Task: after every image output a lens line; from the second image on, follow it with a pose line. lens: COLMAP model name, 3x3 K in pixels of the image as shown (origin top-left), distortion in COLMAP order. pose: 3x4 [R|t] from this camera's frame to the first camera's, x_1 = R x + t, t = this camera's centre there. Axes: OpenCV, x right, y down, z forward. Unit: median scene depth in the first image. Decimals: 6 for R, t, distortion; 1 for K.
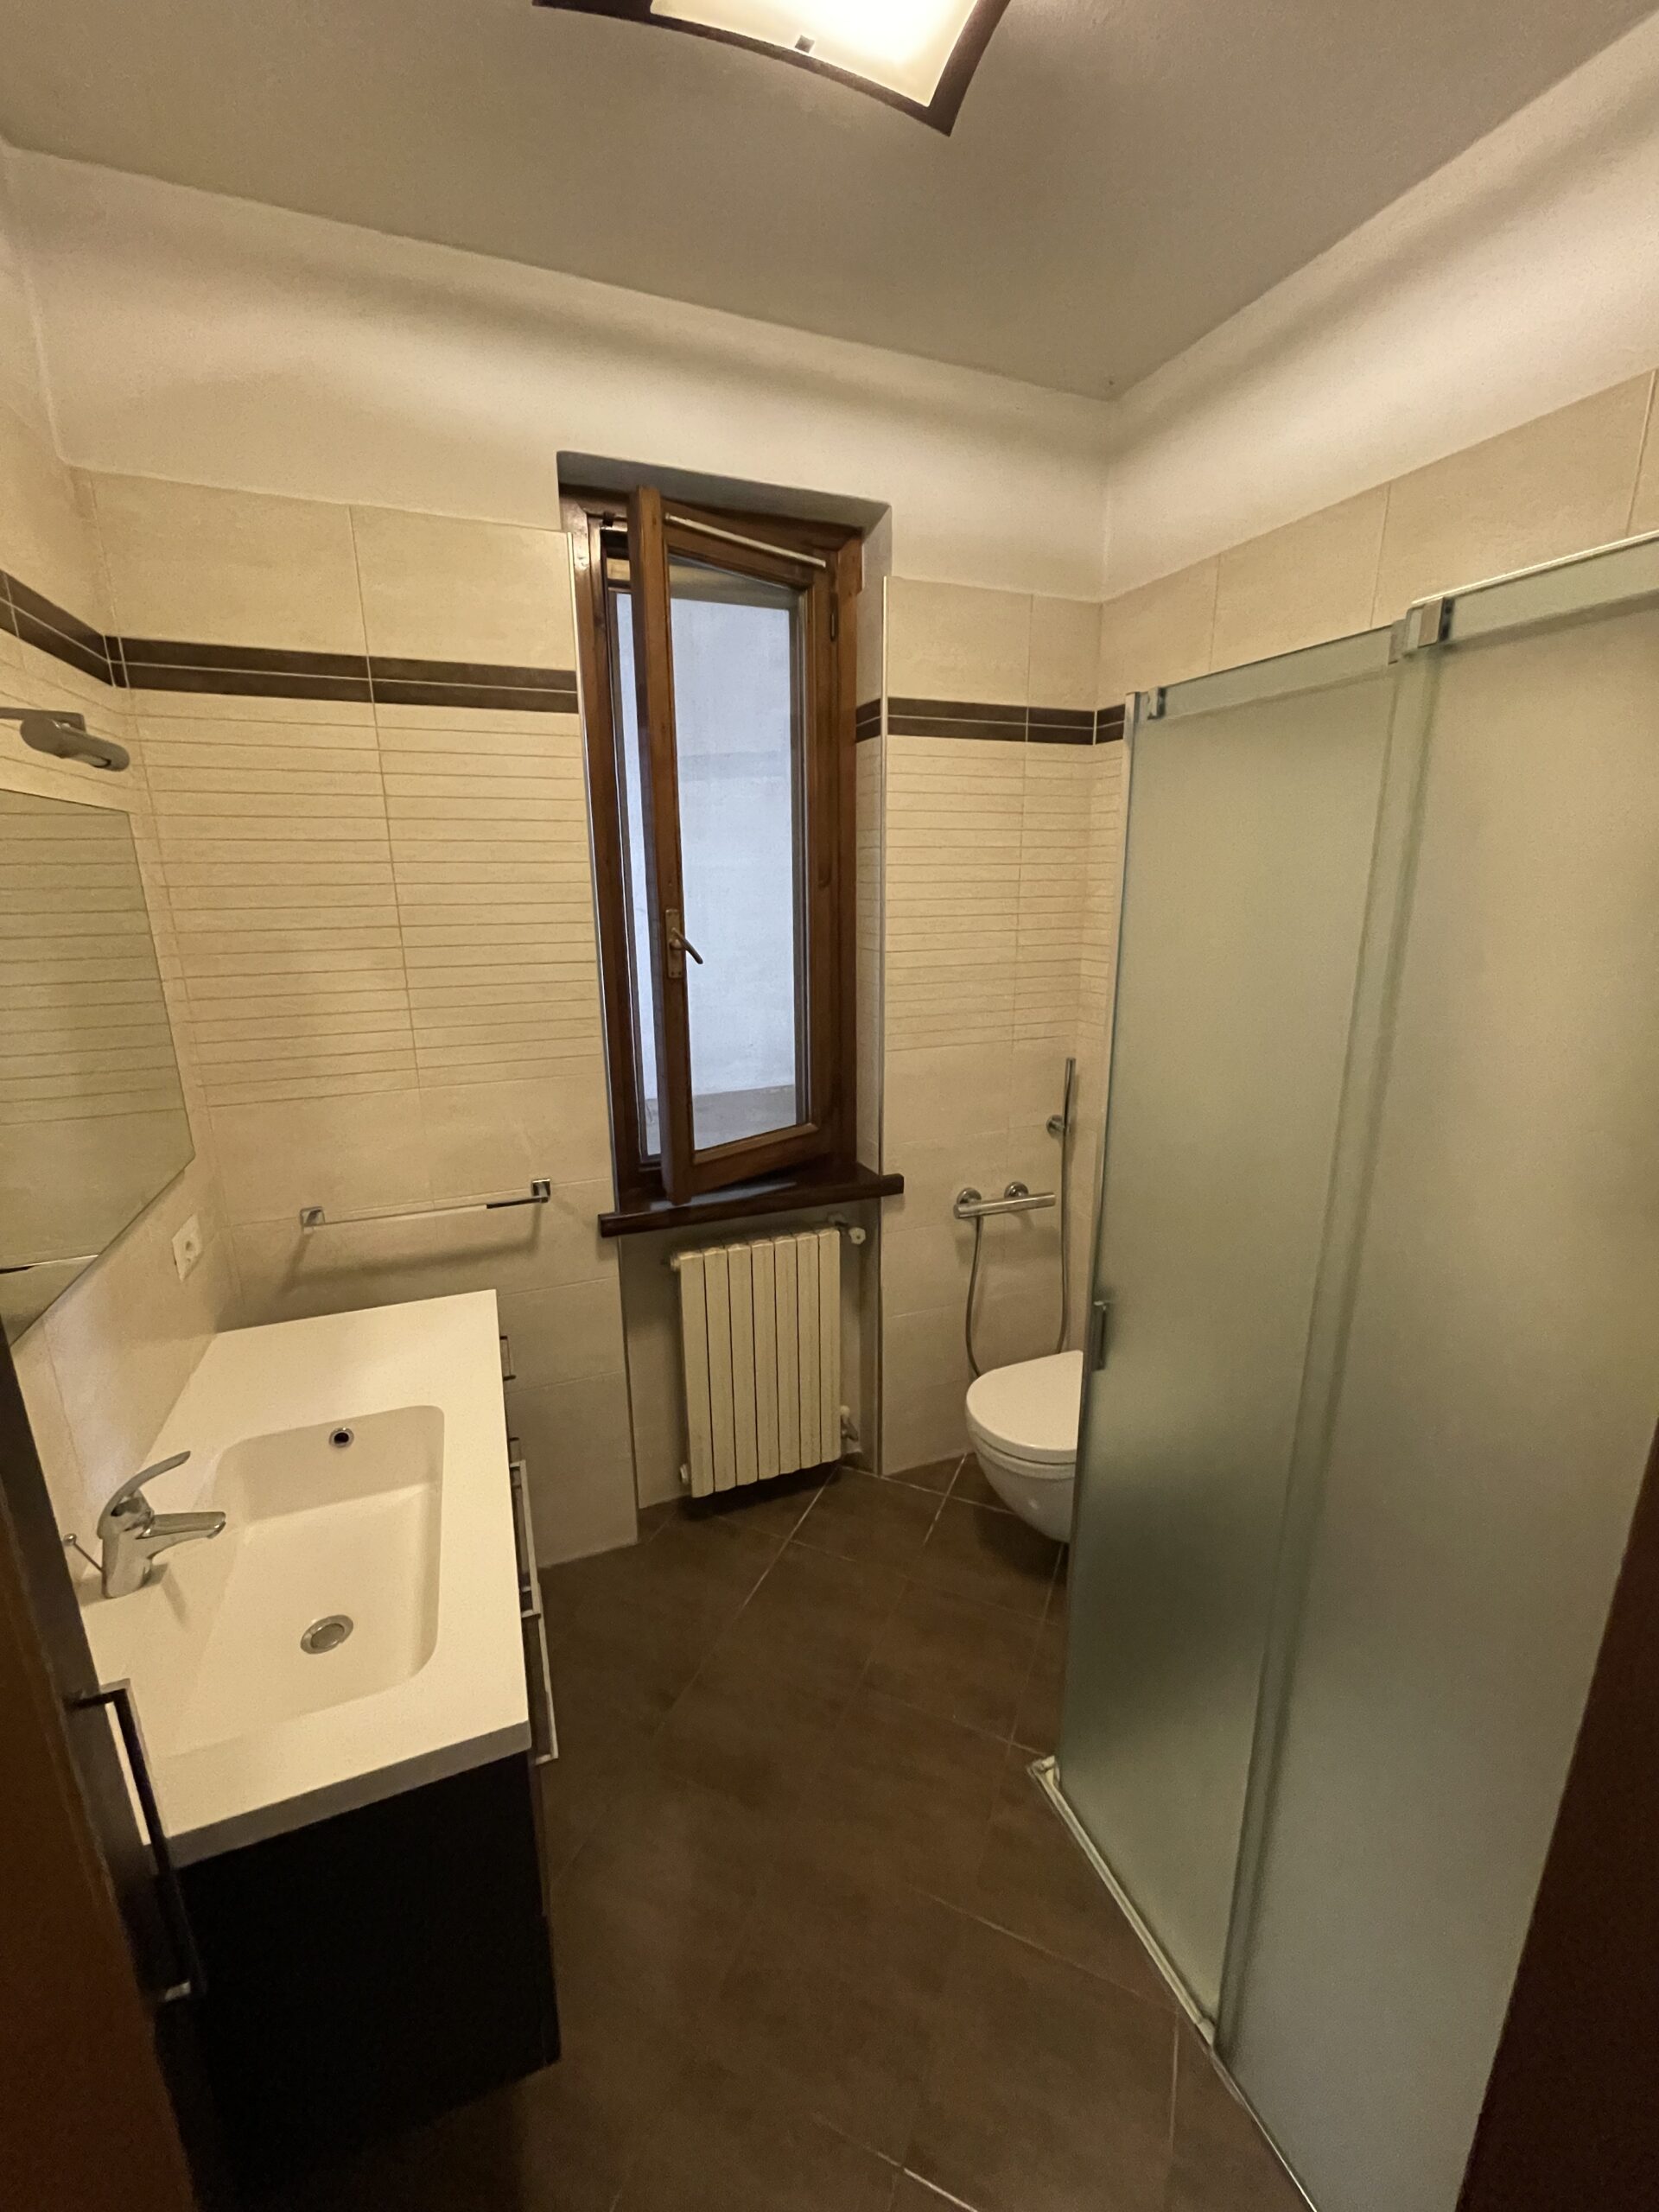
lens RADIAL K [[892.1, 0, 831.2], [0, 892.1, 1108.4], [0, 0, 1]] dist [-0.003666, 0.001525]
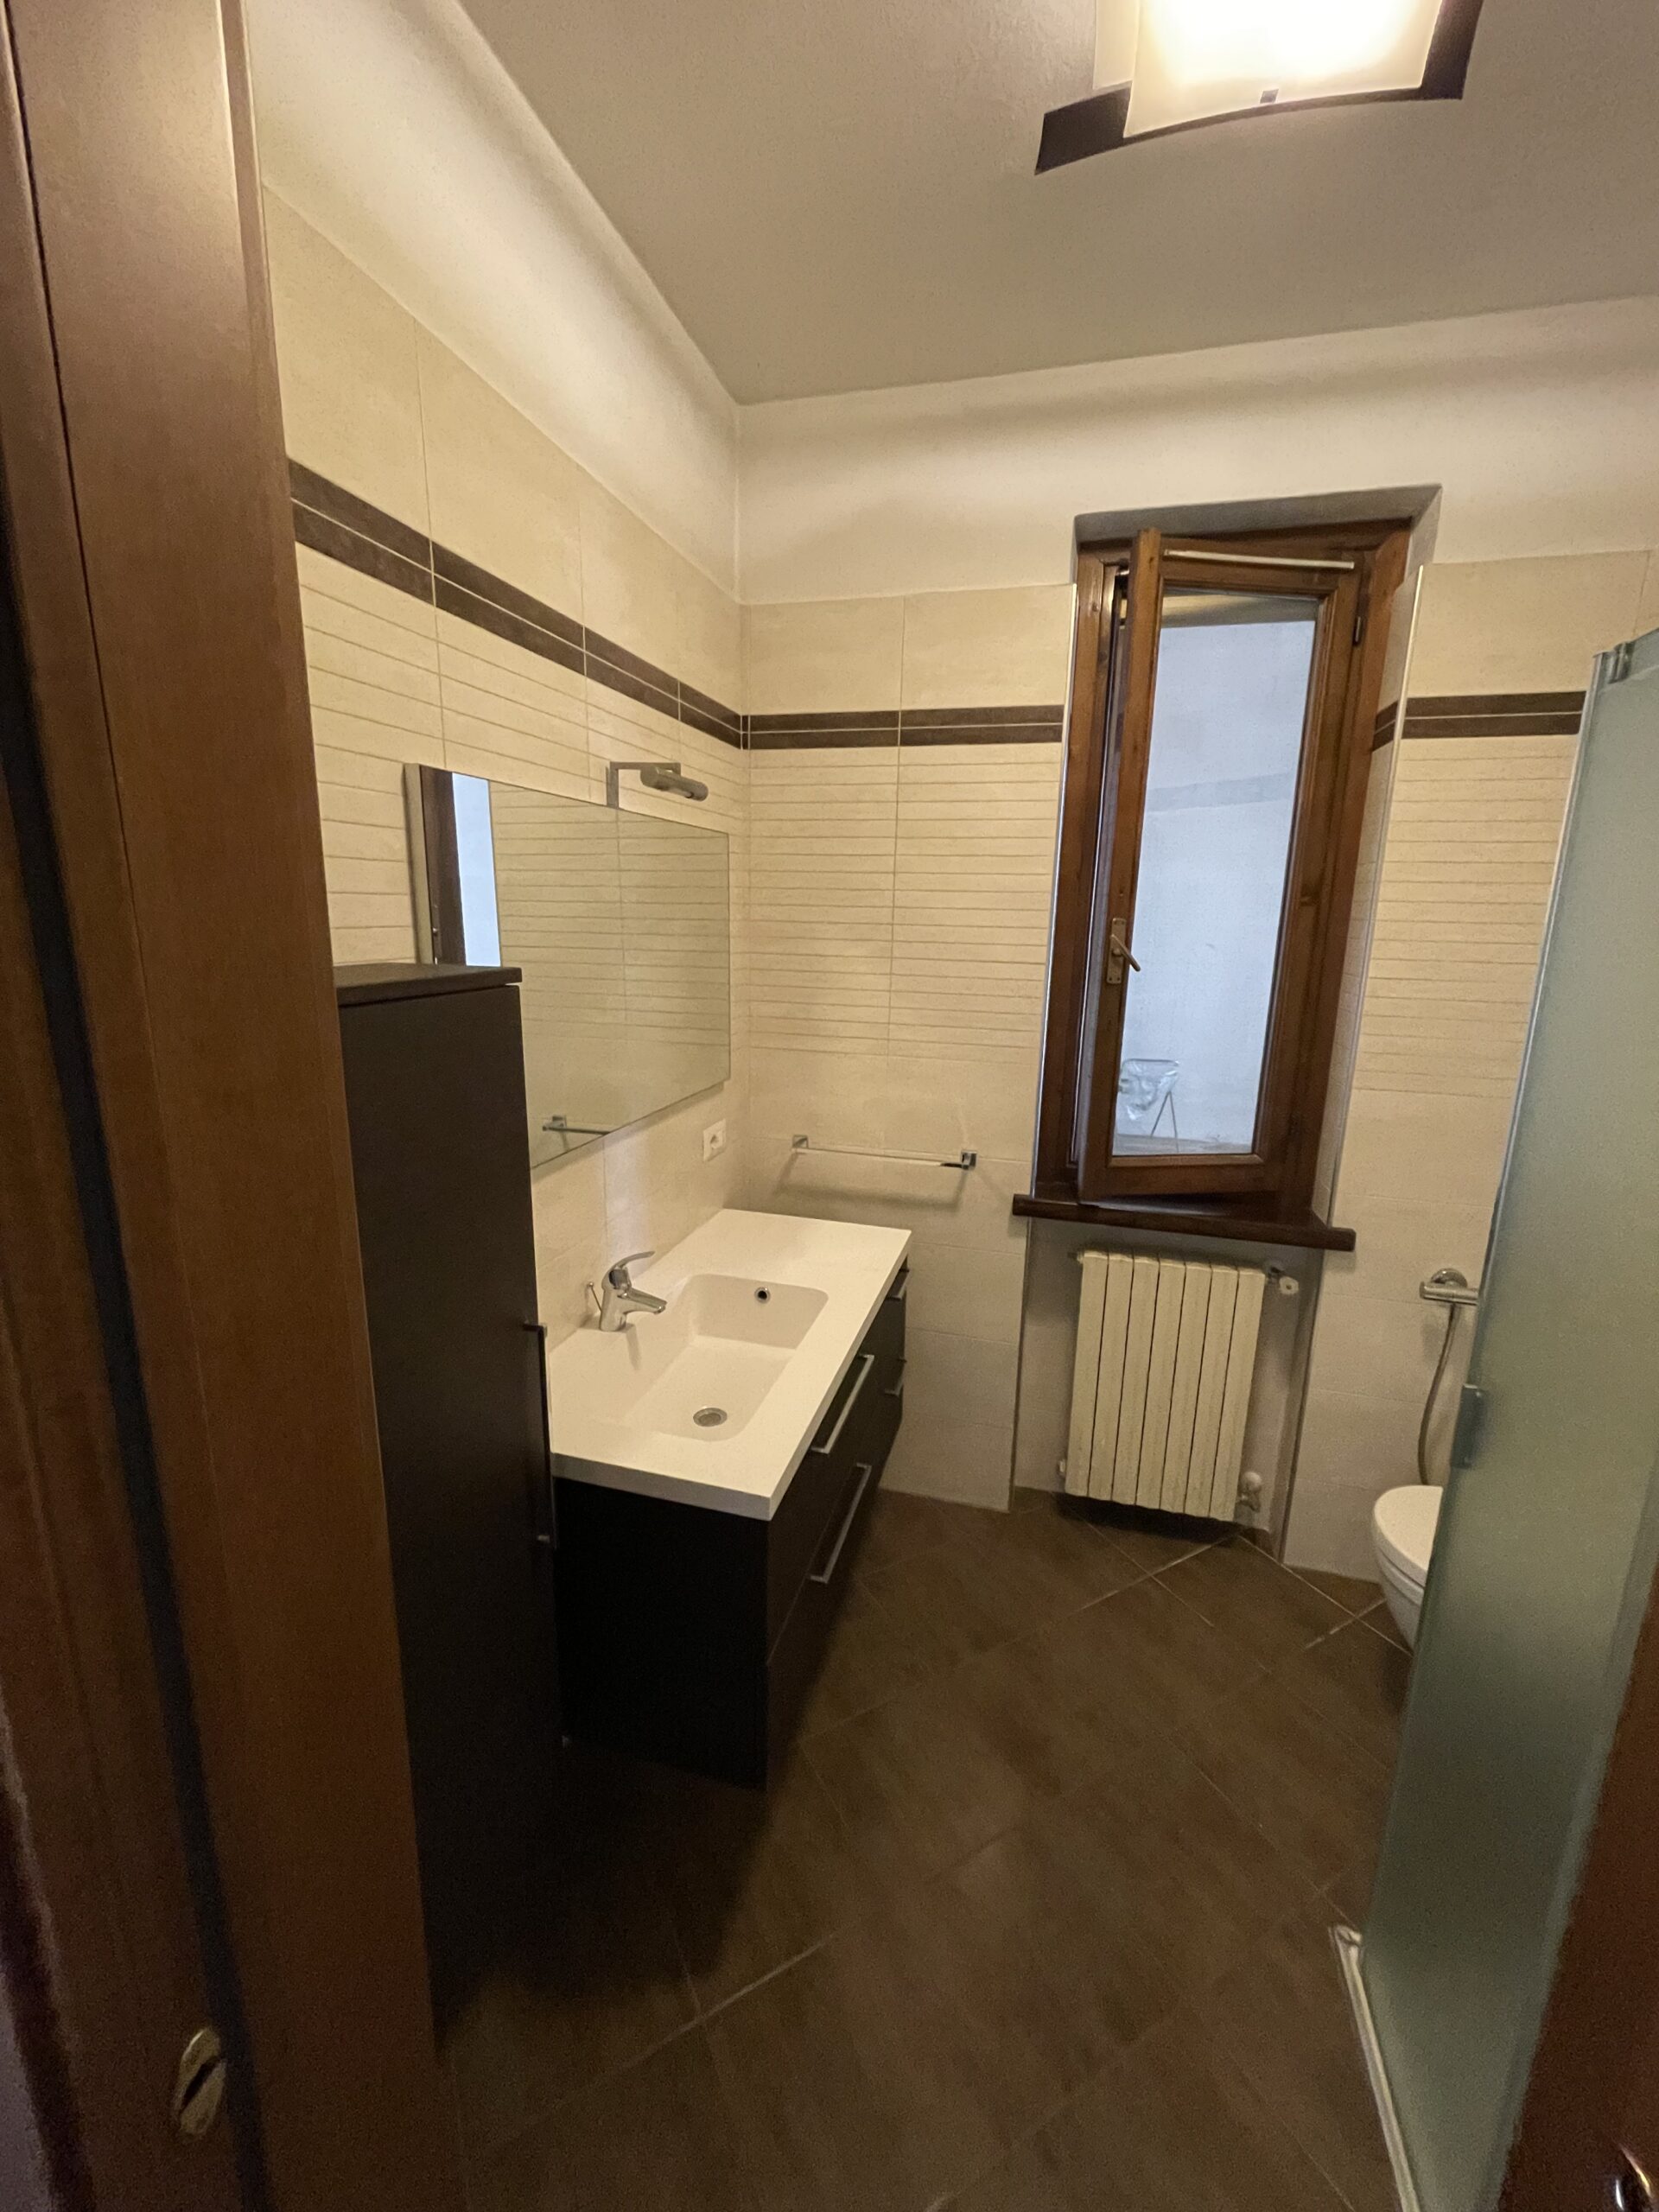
lens RADIAL K [[892.1, 0, 839.3], [0, 892.1, 1112.9], [0, 0, 1]] dist [-0.003666, 0.001525]
pose [[0.796344, 0.157365, -0.584014, 0.217515], [-0.181363, 0.983258, 0.017641, 0.046009], [0.577013, 0.091870, 0.811552, -0.030578]]
